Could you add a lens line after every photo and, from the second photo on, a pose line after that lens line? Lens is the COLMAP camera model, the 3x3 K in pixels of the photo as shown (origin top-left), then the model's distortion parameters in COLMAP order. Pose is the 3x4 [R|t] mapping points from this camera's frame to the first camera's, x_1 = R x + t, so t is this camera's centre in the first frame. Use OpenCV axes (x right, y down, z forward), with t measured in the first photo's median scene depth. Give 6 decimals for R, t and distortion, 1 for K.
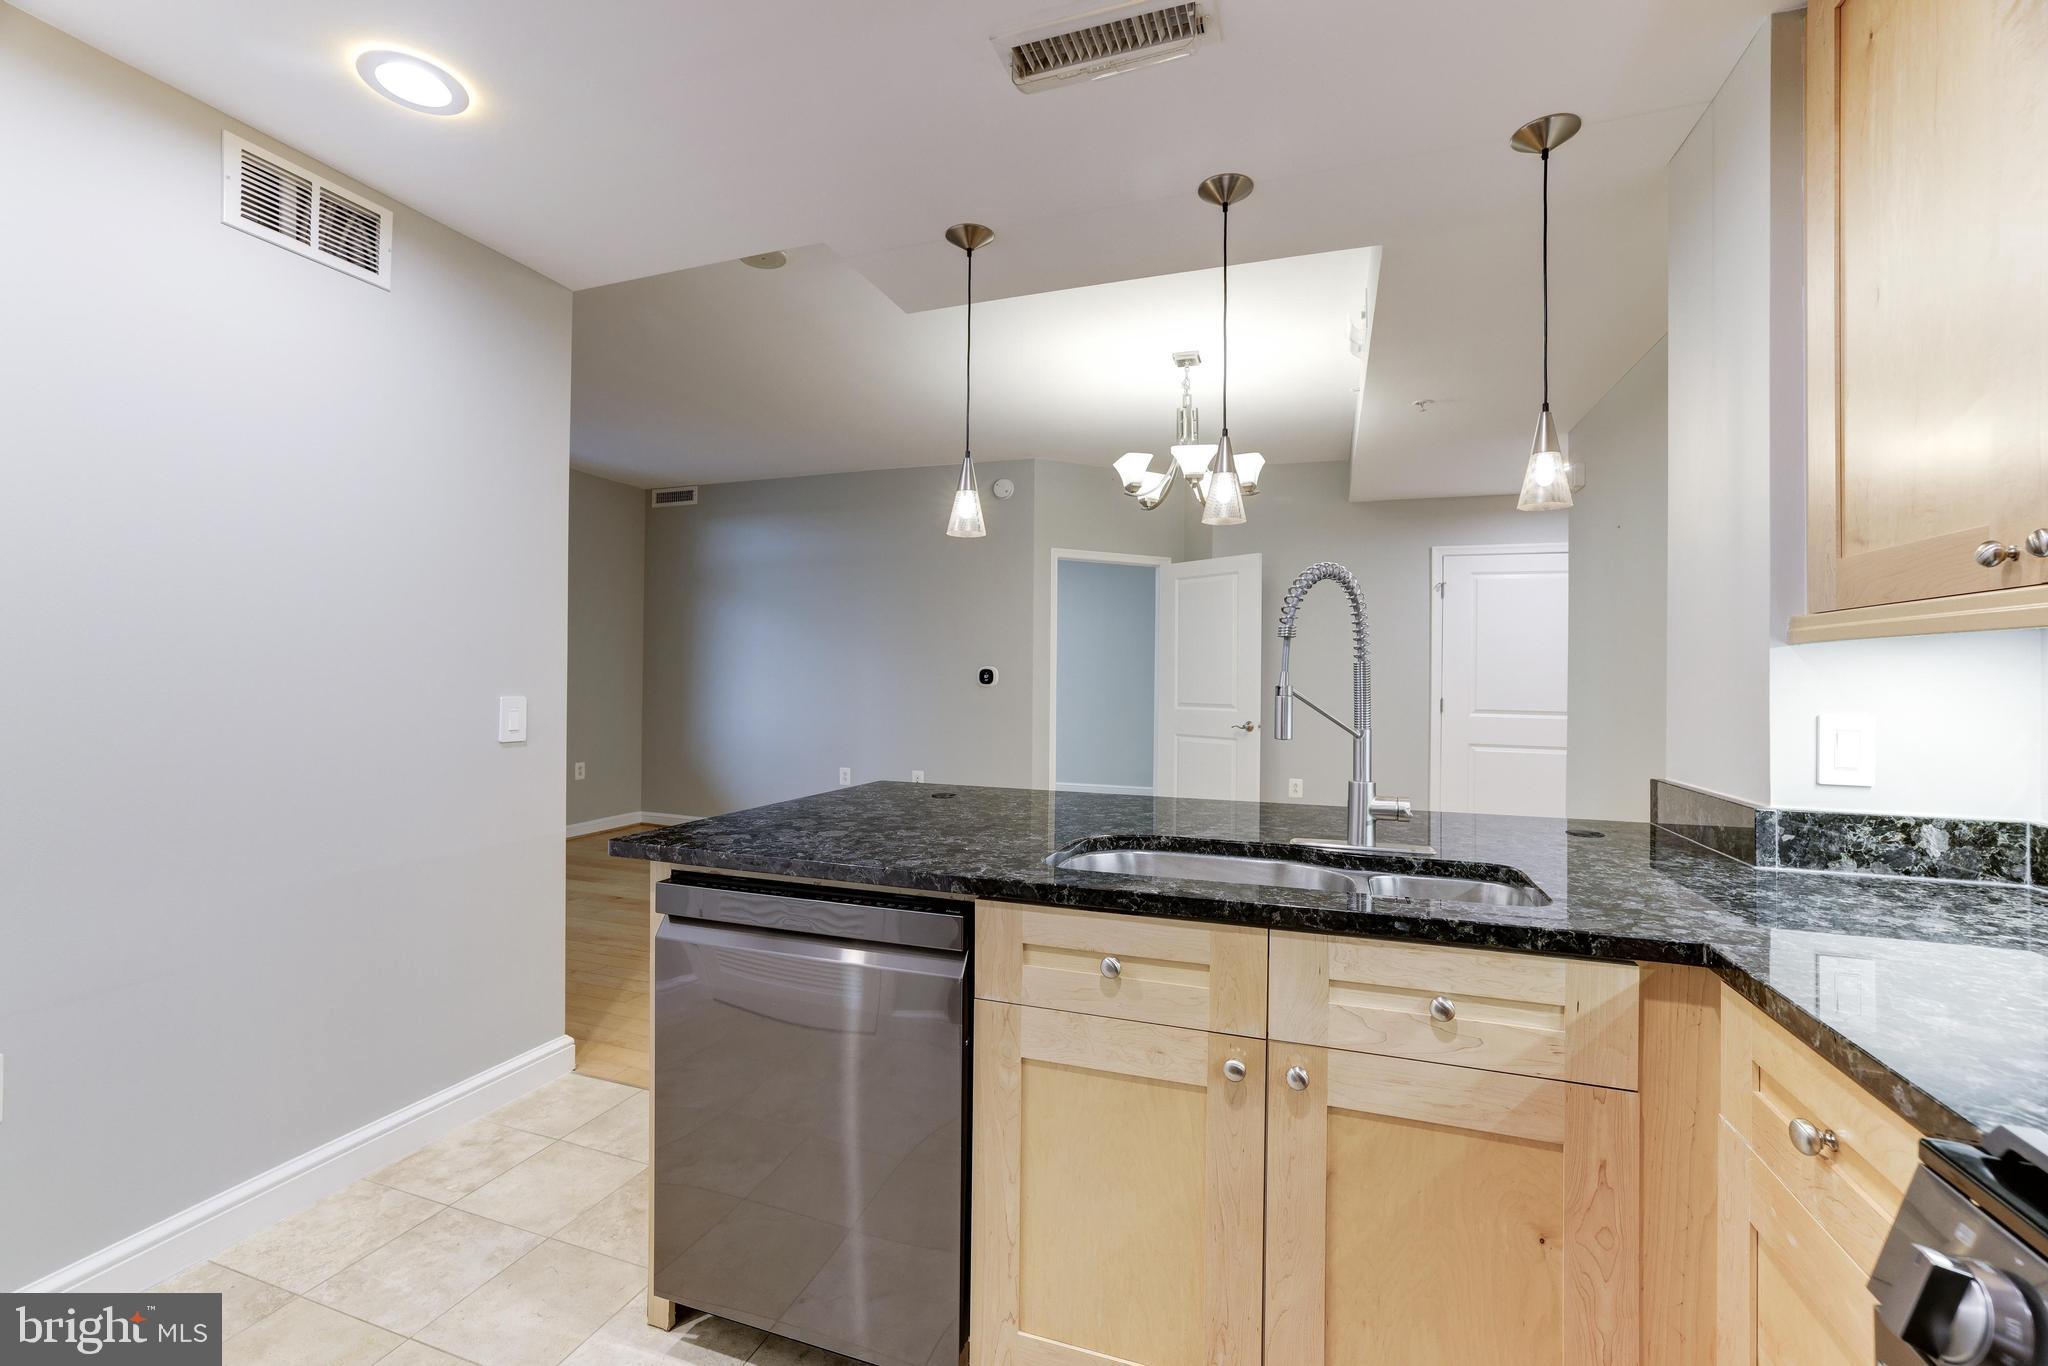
lens RADIAL K [[888.8, 0, 998.0], [0, 888.8, 667.2], [0, 0, 1]] dist [-0.034786, 0.015181]
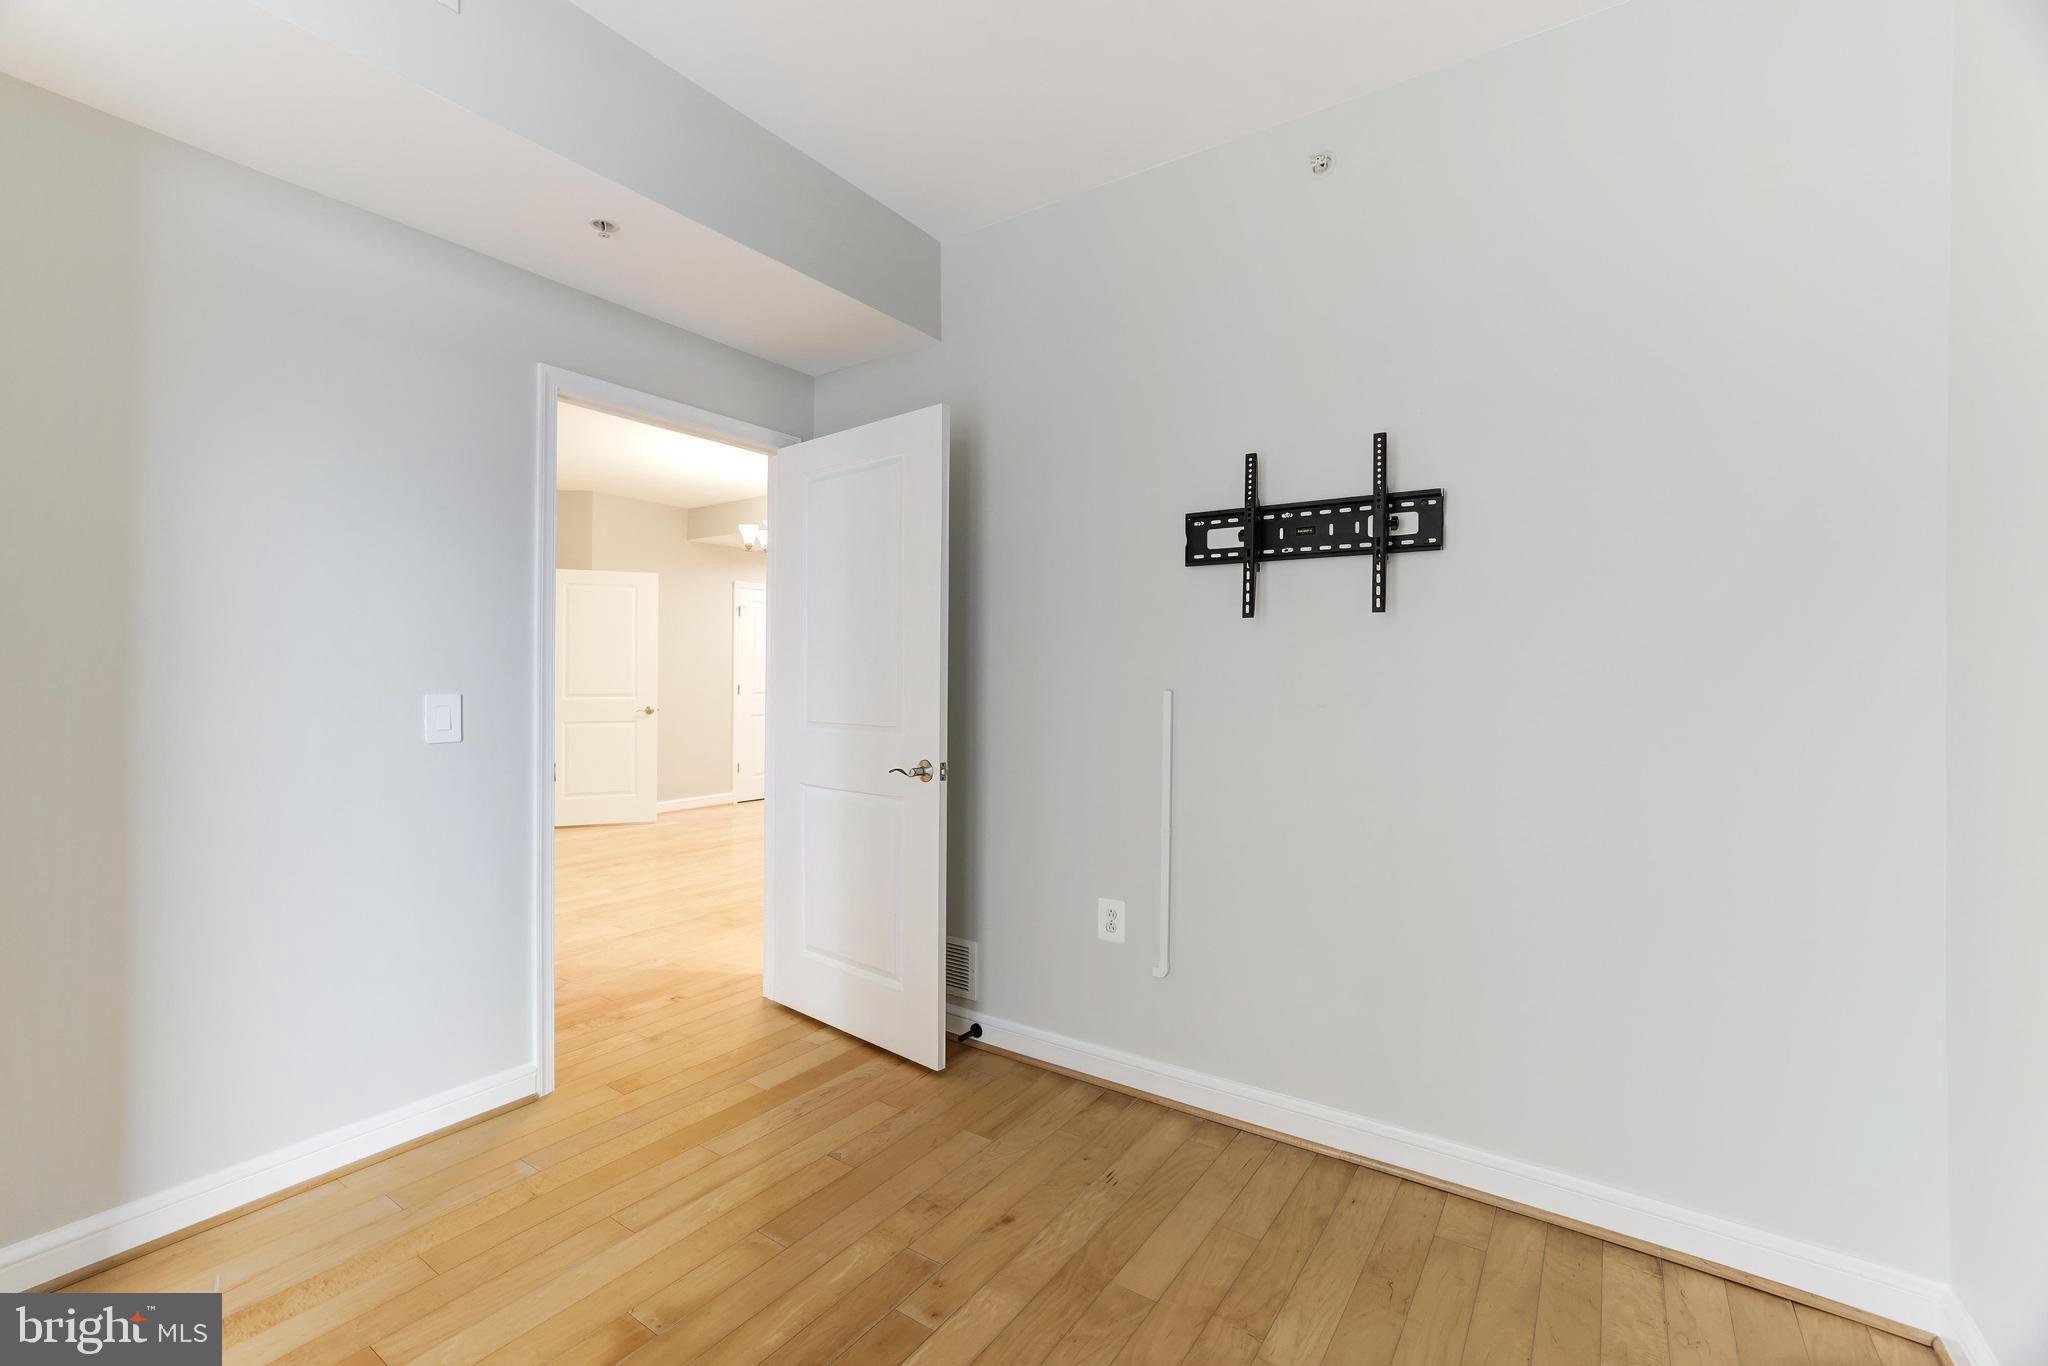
lens RADIAL K [[888.8, 0, 972.5], [0, 888.8, 675.7], [0, 0, 1]] dist [-0.034786, 0.015181]
pose [[0.262562, -0.007284, 0.964888, -2.263286], [-0.012439, 0.999863, 0.010933, -0.000785], [-0.964835, -0.014873, 0.262436, 0.647935]]
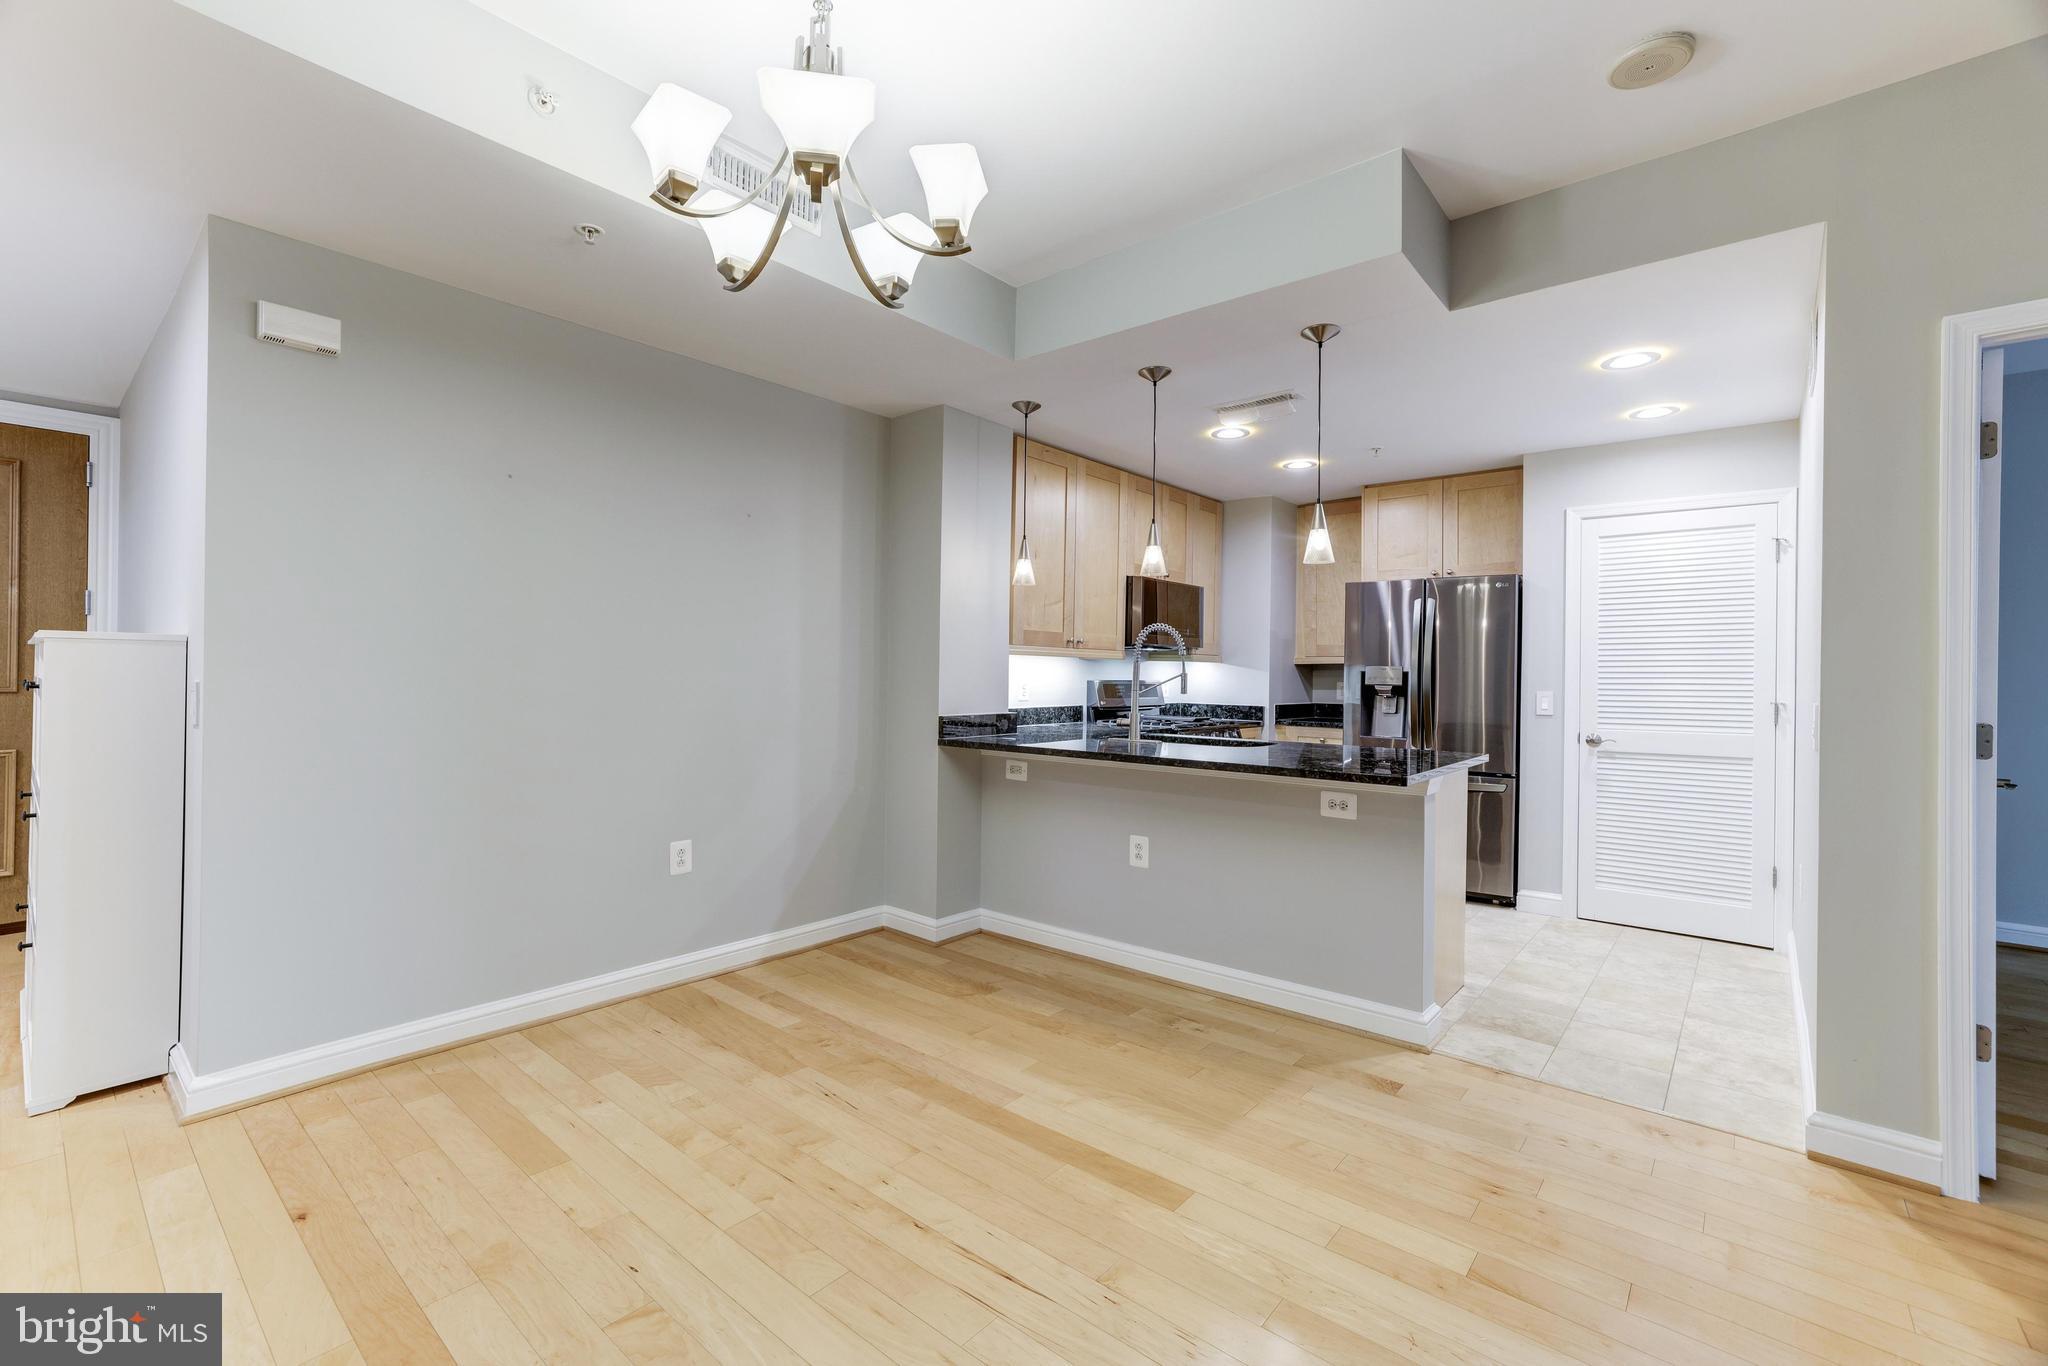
lens RADIAL K [[888.8, 0, 1006.2], [0, 888.8, 667.2], [0, 0, 1]] dist [-0.034786, 0.015181]
pose [[-0.938553, -0.020360, 0.344535, -0.066304], [-0.025992, 0.999593, -0.011735, 0.037279], [-0.344155, -0.019969, -0.938700, 2.769169]]
